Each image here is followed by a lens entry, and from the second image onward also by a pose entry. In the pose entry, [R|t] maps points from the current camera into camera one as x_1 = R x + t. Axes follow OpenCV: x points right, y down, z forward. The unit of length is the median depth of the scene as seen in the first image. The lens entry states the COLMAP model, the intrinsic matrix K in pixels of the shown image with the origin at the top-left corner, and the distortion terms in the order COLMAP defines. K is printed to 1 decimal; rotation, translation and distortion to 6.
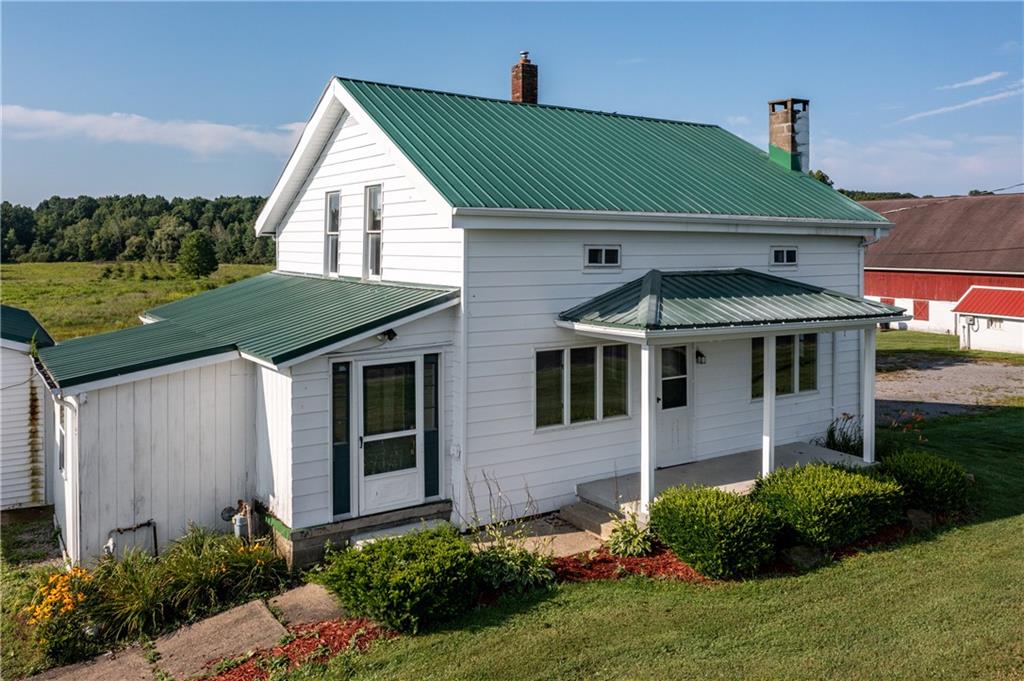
lens RADIAL K [[835.6, 0, 516.4], [0, 835.6, 267.7], [0, 0, 1]] dist [0.010194, 0.002436]
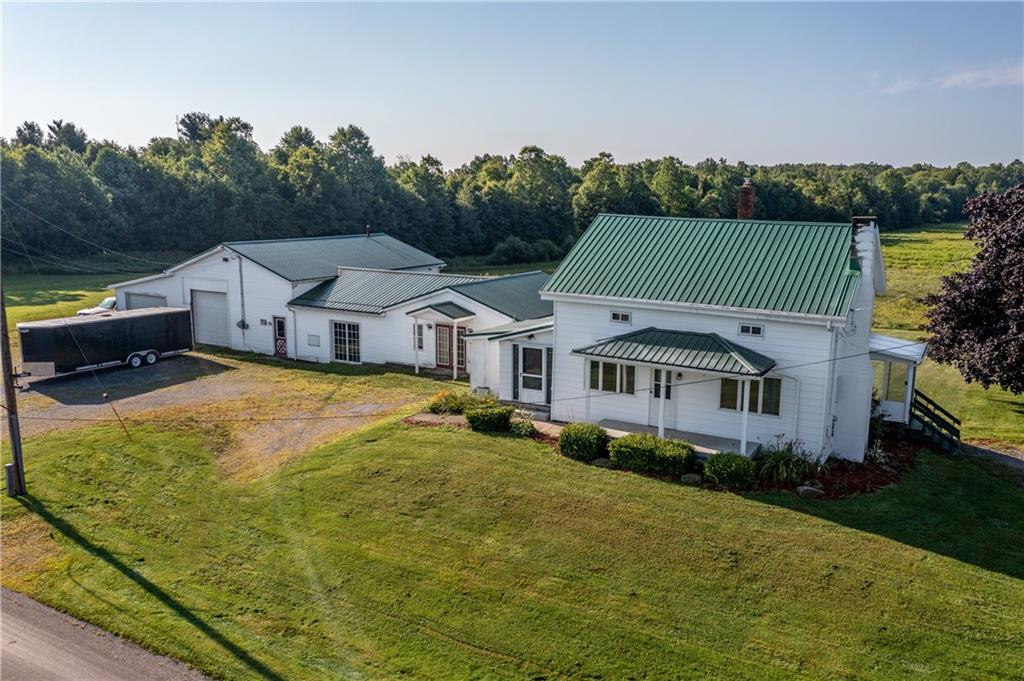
lens RADIAL K [[835.6, 0, 509.9], [0, 835.6, 335.8], [0, 0, 1]] dist [0.010194, 0.002436]
pose [[0.442706, 0.155645, -0.883055, 0.065170], [-0.033082, 0.986984, 0.157378, -0.010226], [0.896056, -0.040459, 0.442093, -0.006426]]
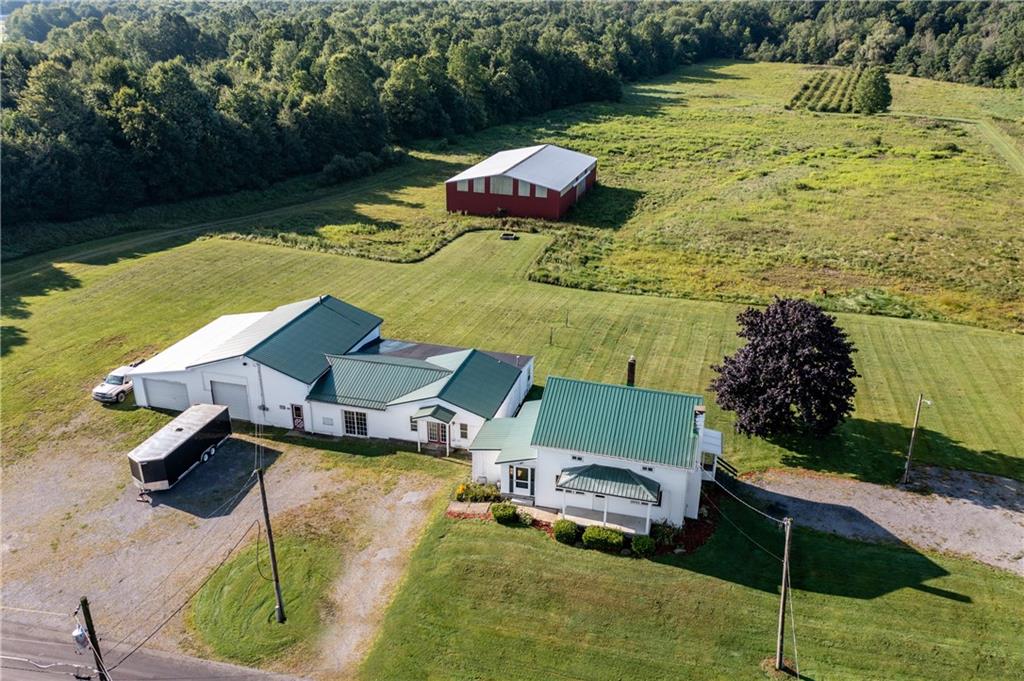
lens RADIAL K [[835.6, 0, 518.8], [0, 835.6, 341.6], [0, 0, 1]] dist [0.010194, 0.002436]
pose [[0.678667, 0.291941, -0.673930, 0.084058], [-0.031375, 0.928290, 0.370532, -0.068776], [0.733775, -0.230324, 0.639159, -0.054970]]
